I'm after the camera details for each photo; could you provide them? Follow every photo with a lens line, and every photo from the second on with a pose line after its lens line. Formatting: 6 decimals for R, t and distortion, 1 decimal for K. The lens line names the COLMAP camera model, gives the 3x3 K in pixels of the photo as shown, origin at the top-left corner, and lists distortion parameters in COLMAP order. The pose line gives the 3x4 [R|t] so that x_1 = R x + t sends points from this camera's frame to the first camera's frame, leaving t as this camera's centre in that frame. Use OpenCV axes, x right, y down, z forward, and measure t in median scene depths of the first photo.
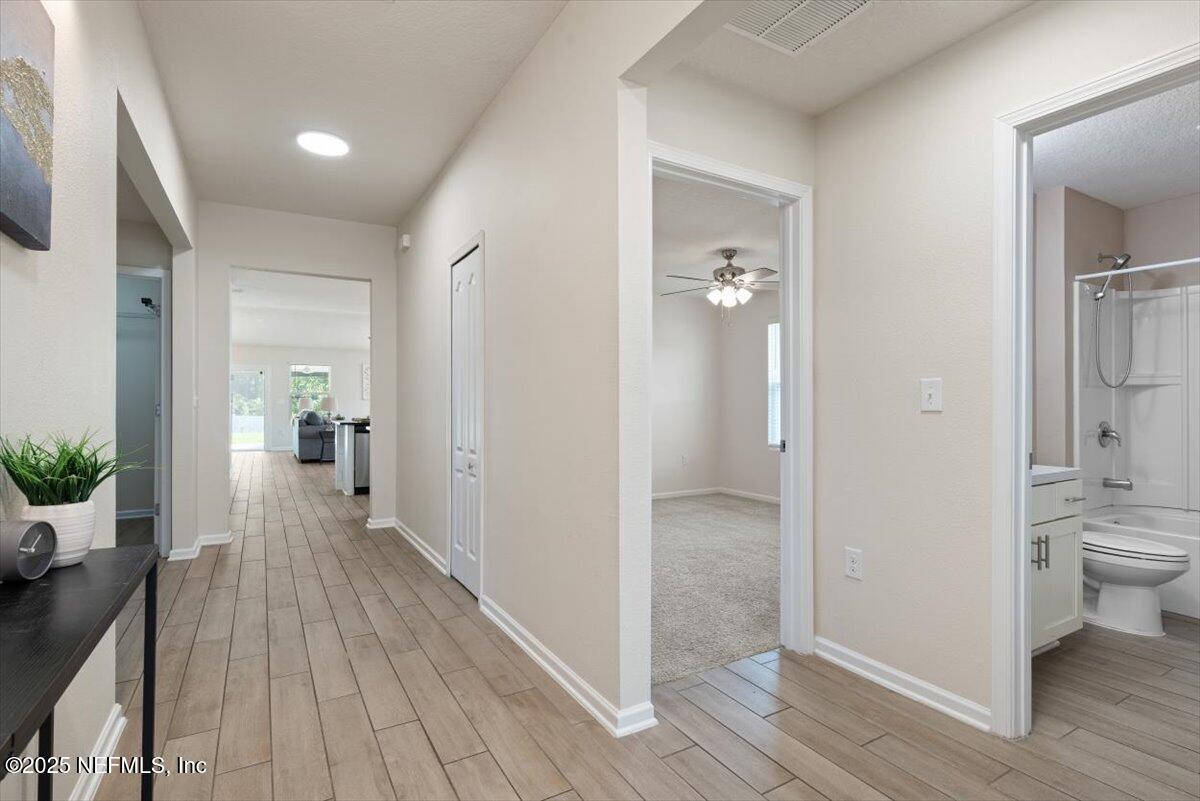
lens RADIAL K [[578.5, 0, 608.5], [0, 578.5, 398.9], [0, 0, 1]] dist [0.009254, -0.001416]
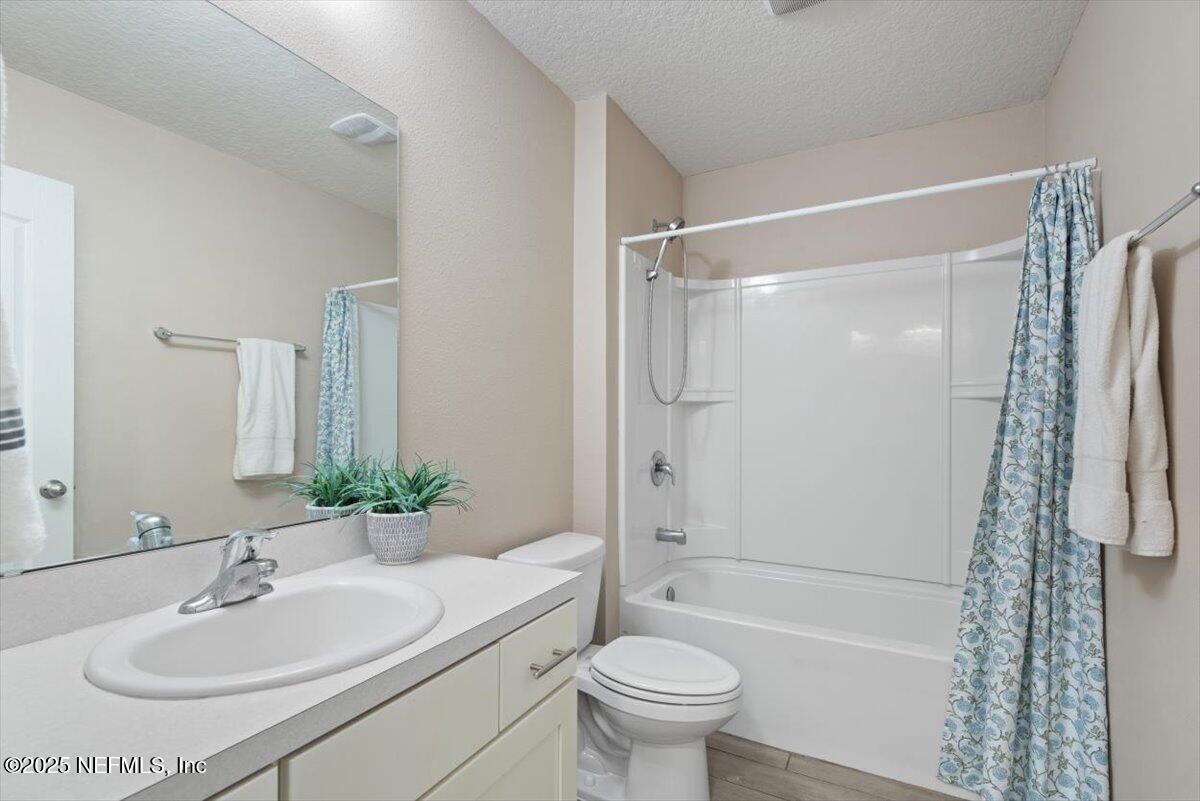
lens RADIAL K [[551.1, 0, 594.6], [0, 551.1, 409.7], [0, 0, 1]] dist [-0.004941, 0.000595]
pose [[0.863230, 0.013601, 0.504628, 0.436409], [-0.006763, 0.999859, -0.015379, -0.001293], [-0.504766, 0.009863, 0.863200, 0.445979]]
